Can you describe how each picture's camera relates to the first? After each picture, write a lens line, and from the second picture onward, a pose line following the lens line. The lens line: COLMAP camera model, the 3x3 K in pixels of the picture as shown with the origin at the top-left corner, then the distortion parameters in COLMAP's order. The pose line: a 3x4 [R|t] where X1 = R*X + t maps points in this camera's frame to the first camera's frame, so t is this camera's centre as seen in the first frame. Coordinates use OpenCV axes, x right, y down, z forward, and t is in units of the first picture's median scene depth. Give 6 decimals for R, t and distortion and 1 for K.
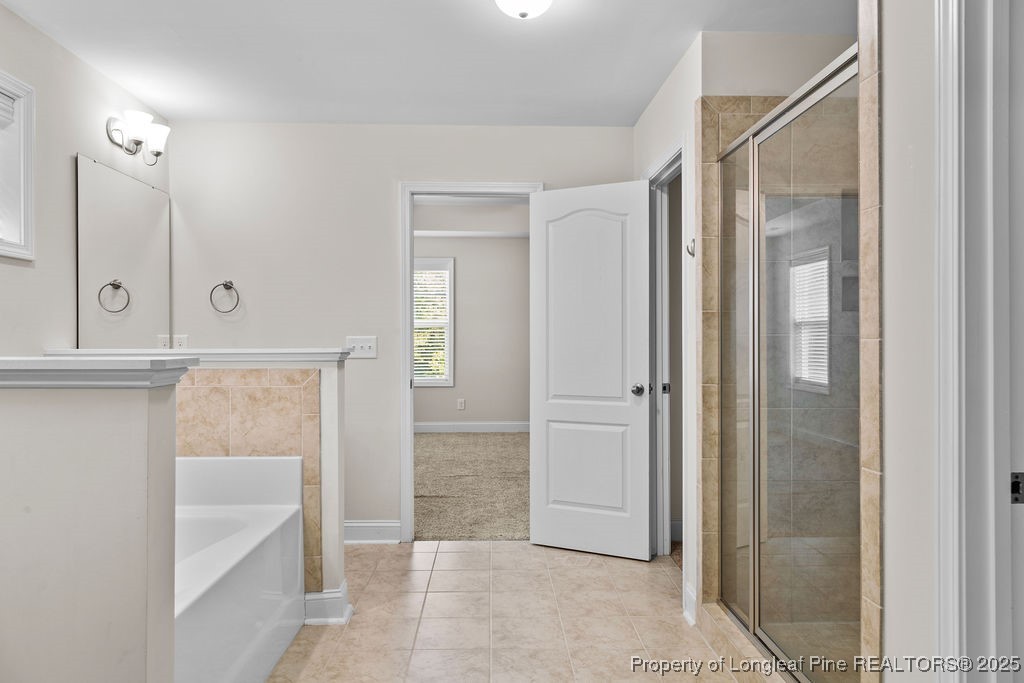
lens RADIAL K [[685.6, 0, 510.8], [0, 685.6, 339.3], [0, 0, 1]] dist [0.005627, 0.002288]
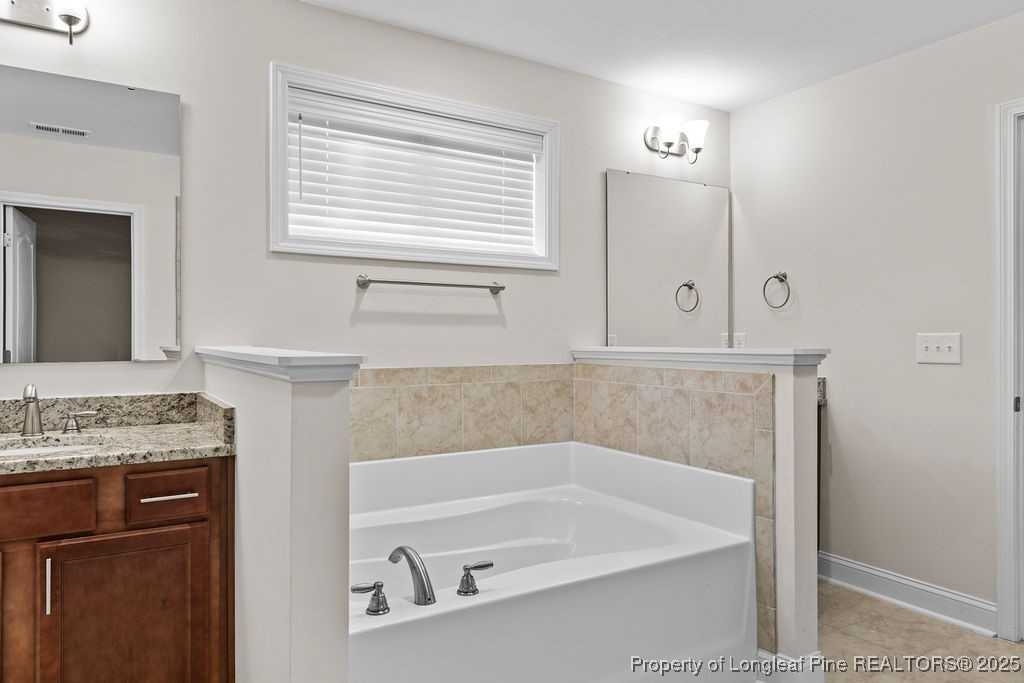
lens RADIAL K [[685.6, 0, 510.8], [0, 685.6, 339.3], [0, 0, 1]] dist [0.005627, 0.002288]
pose [[0.500890, 0.001298, -0.865510, 0.260850], [0.000886, 0.999998, 0.002012, 0.000284], [0.865510, -0.001775, 0.500888, 0.335416]]
